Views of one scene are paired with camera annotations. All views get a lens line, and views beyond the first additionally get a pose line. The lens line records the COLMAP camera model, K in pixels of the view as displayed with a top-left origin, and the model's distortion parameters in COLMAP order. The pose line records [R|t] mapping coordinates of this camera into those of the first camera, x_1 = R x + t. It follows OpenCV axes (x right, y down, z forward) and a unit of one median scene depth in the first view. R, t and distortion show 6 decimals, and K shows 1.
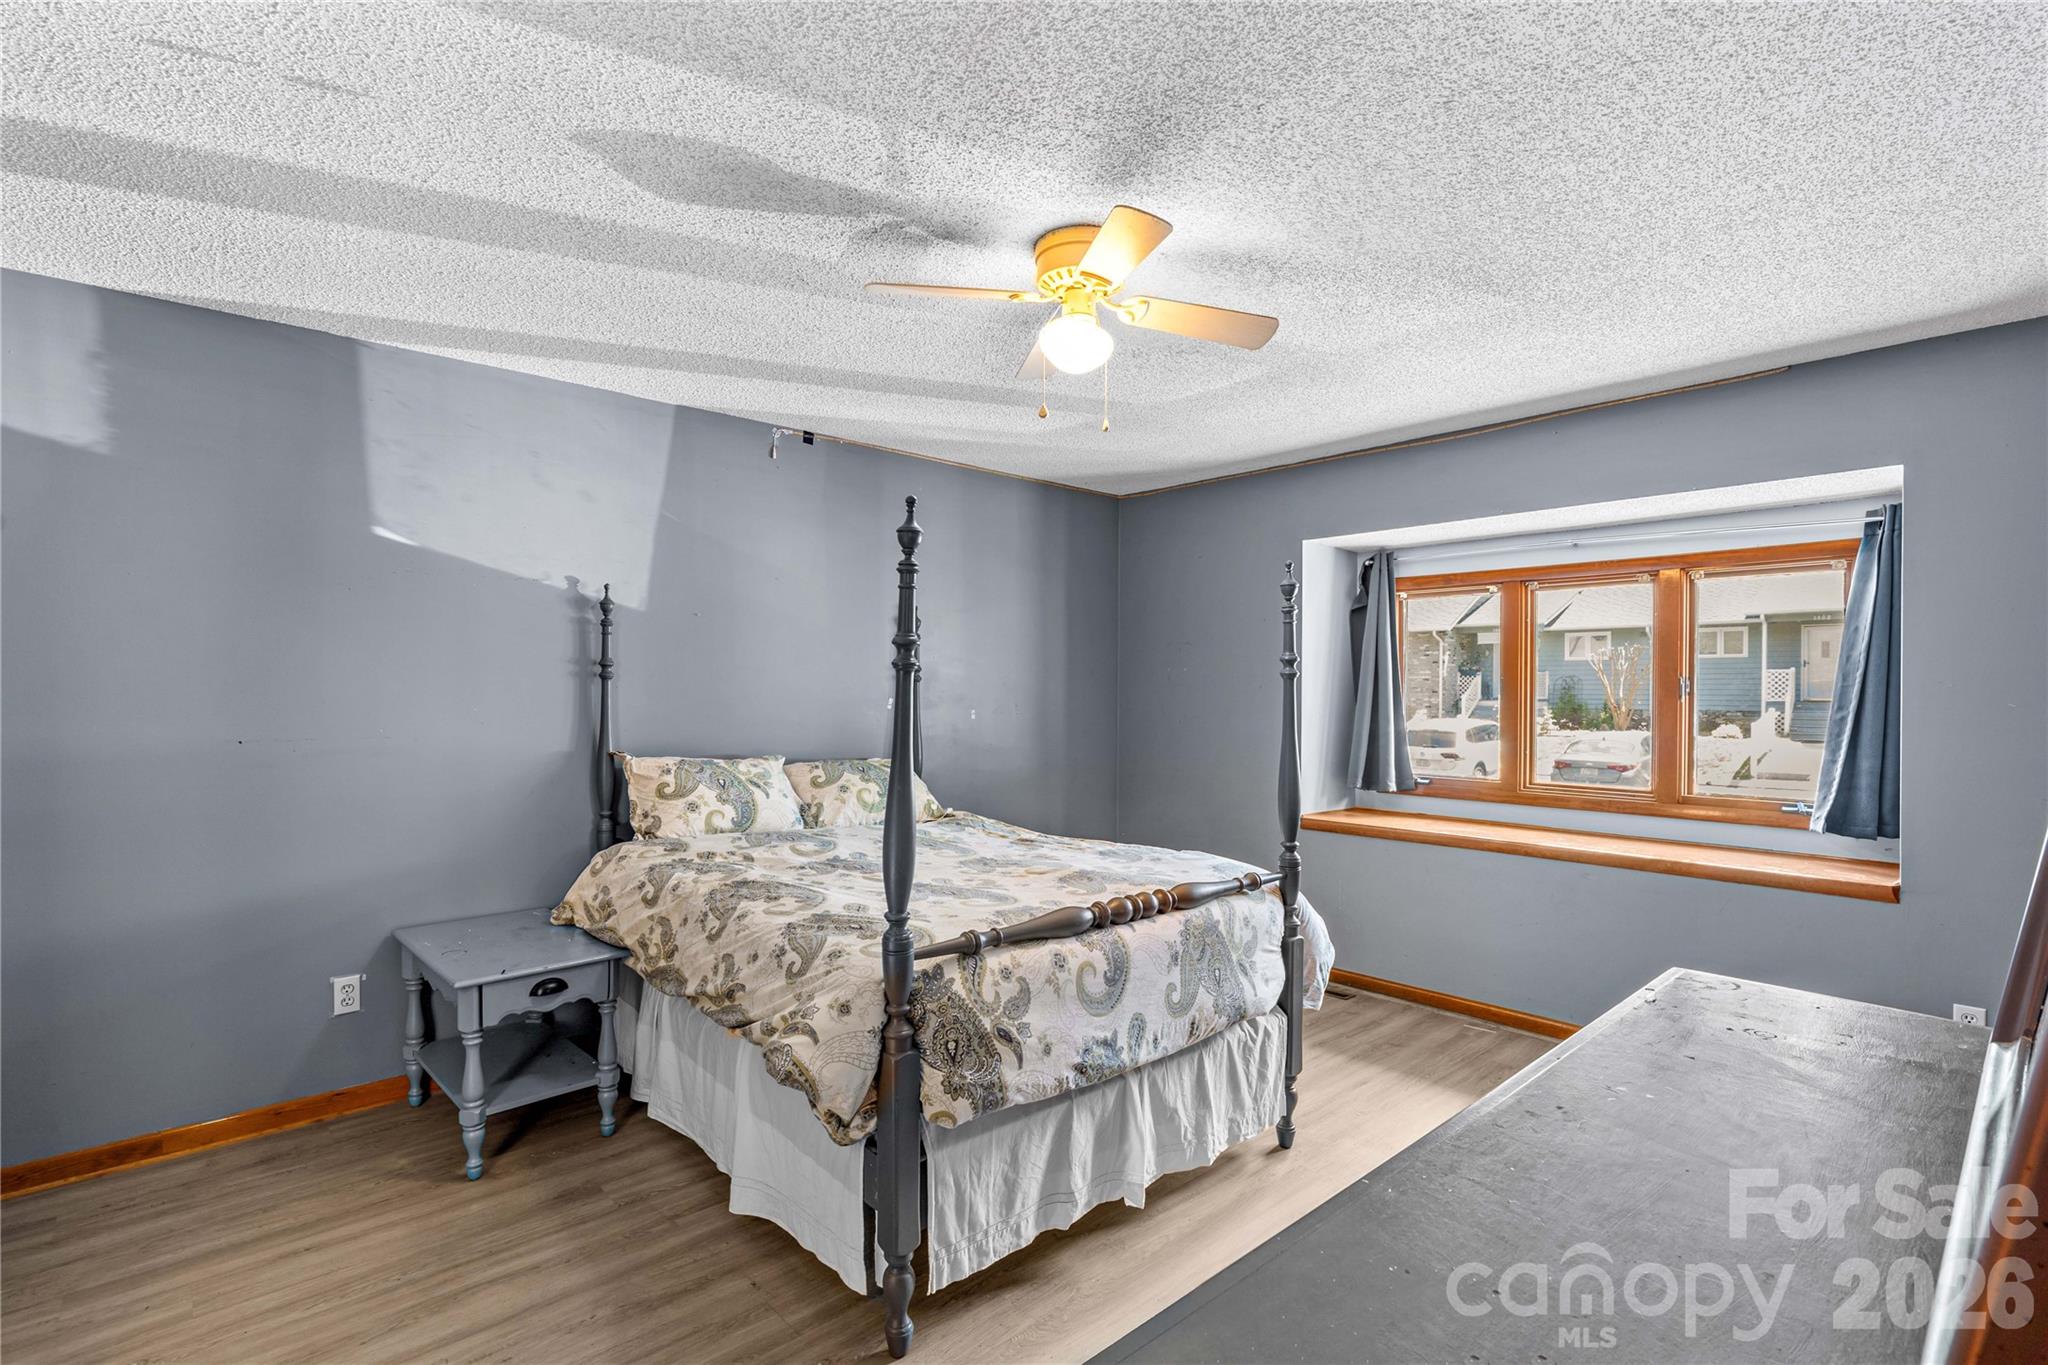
lens RADIAL K [[947.1, 0, 1025.2], [0, 947.1, 713.3], [0, 0, 1]] dist [-0.015448, 0.004216]
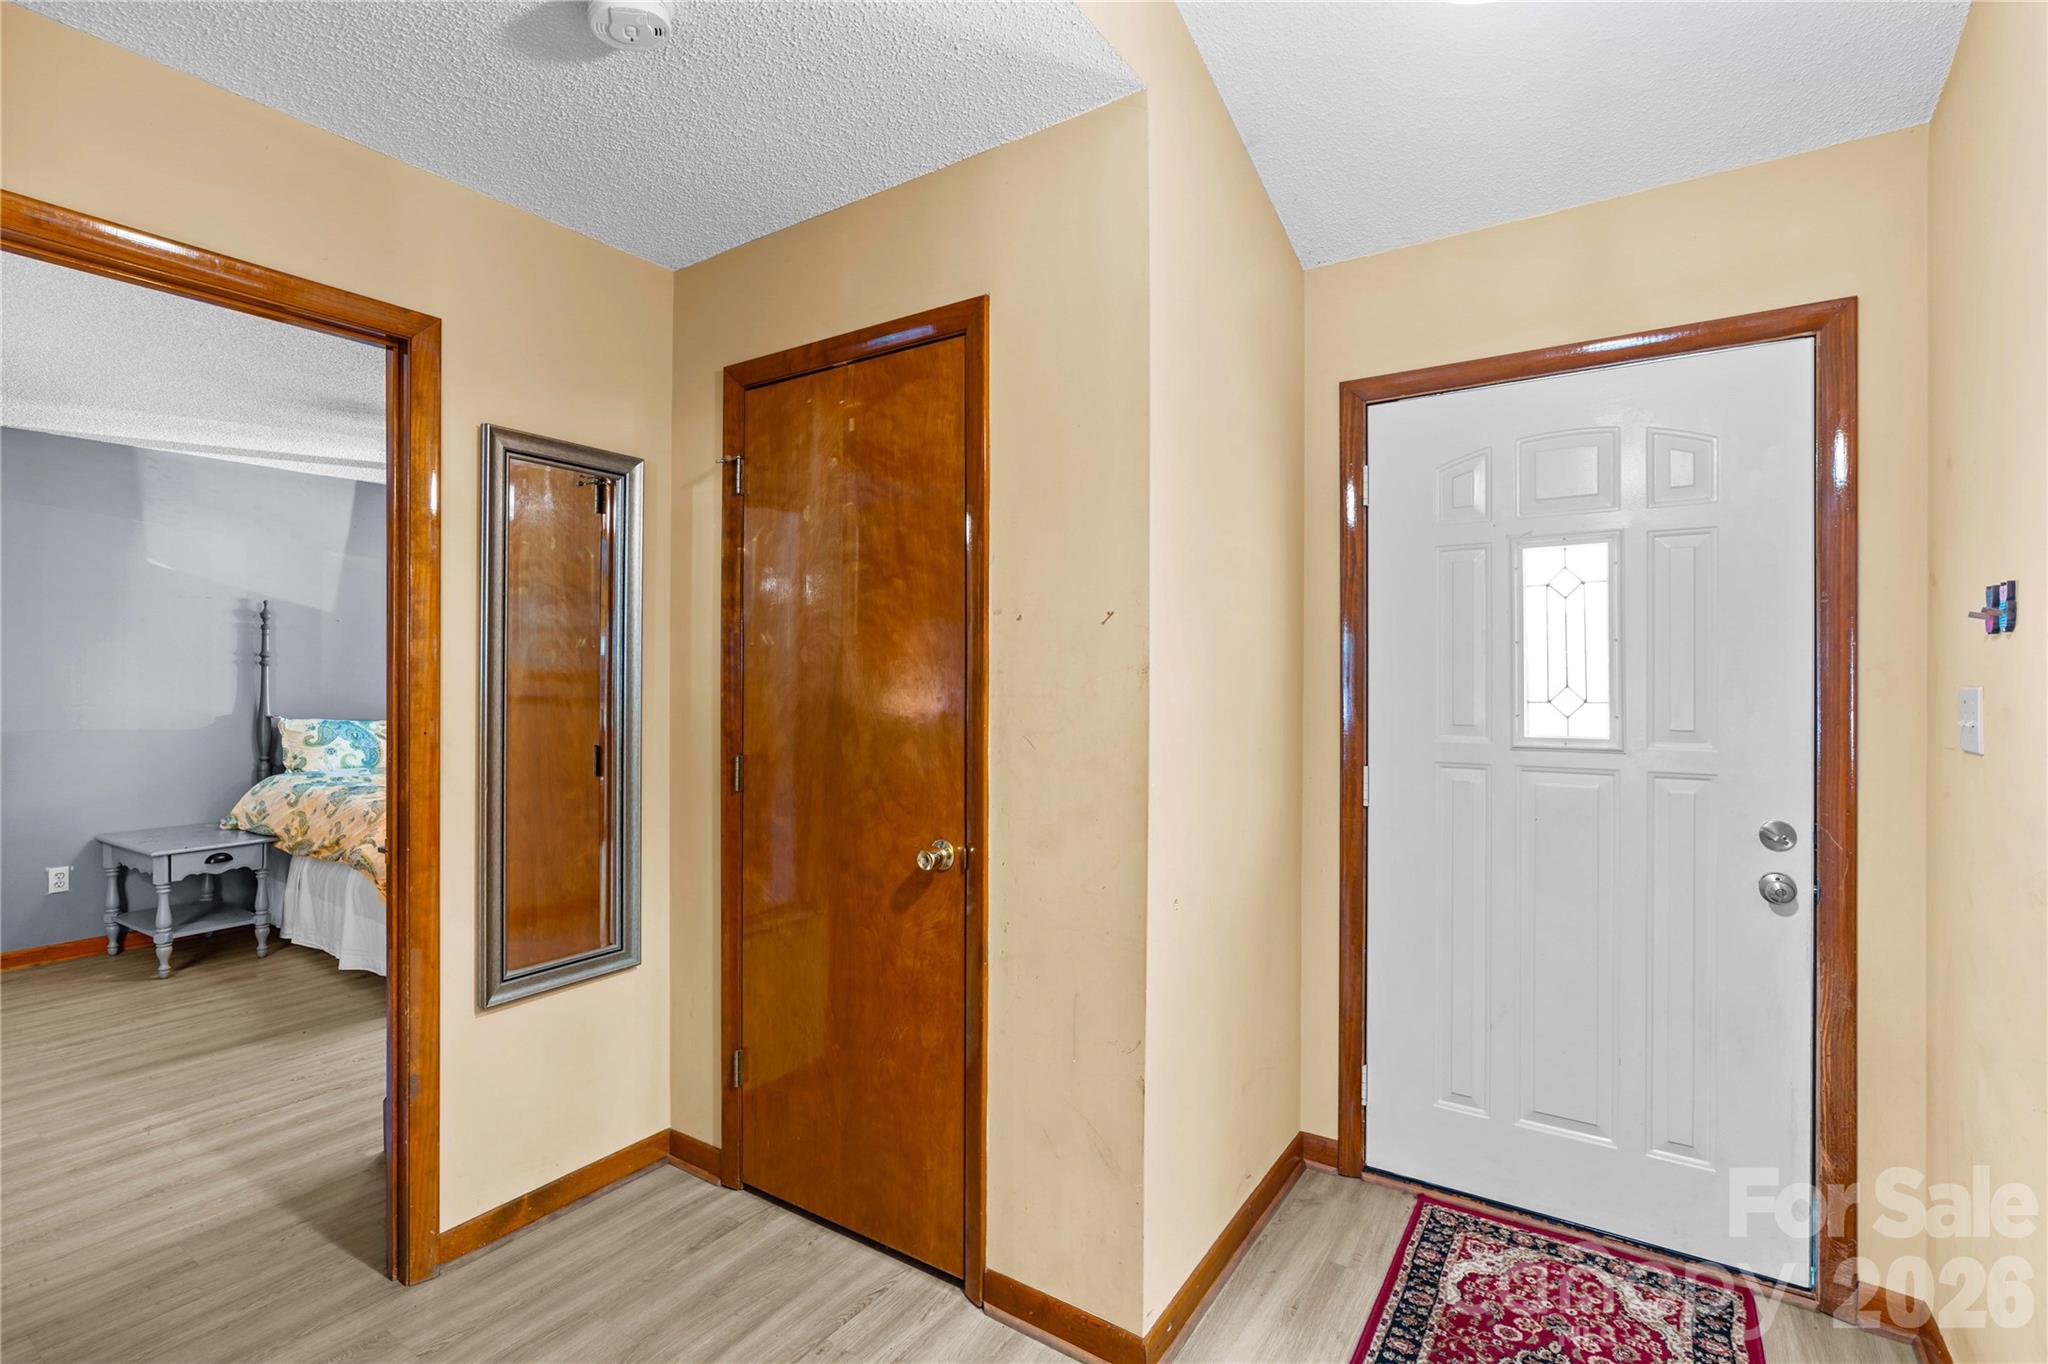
lens RADIAL K [[947.1, 0, 1015.5], [0, 947.1, 684.4], [0, 0, 1]] dist [-0.015448, 0.004216]
pose [[0.971498, -0.006064, 0.236971, 0.409857], [0.009798, 0.999846, -0.014582, 0.030588], [-0.236846, 0.016488, 0.971407, -0.826943]]
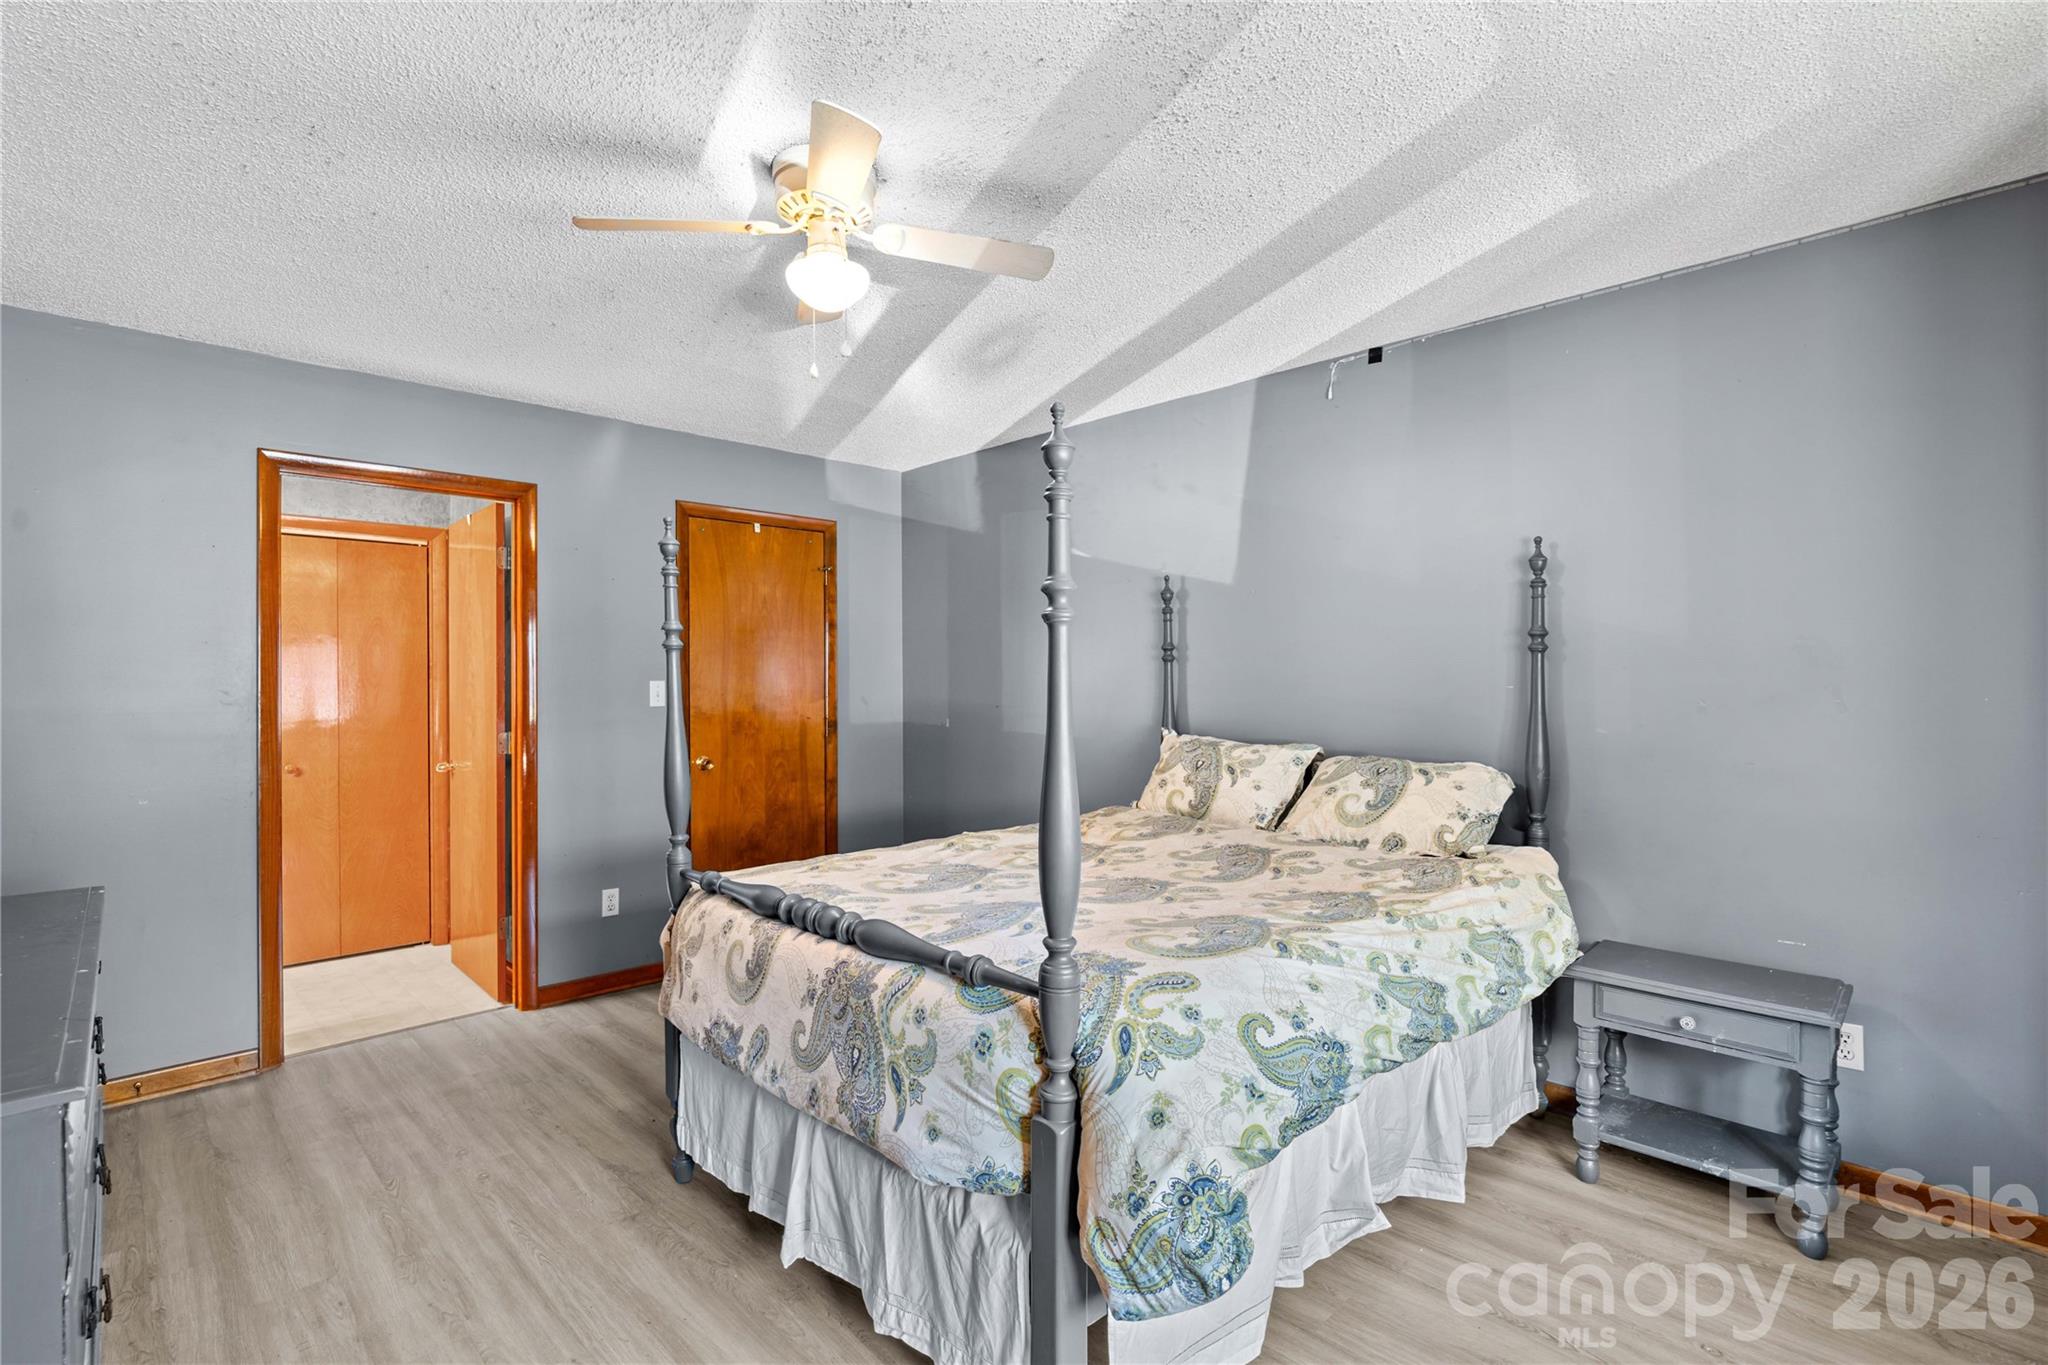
lens RADIAL K [[947.1, 0, 1019.9], [0, 947.1, 686.0], [0, 0, 1]] dist [-0.015448, 0.004216]
pose [[0.036927, -0.004237, -0.999309, 0.801982], [-0.018302, 0.999820, -0.004916, 0.001185], [0.999150, 0.018471, 0.036843, 0.957493]]
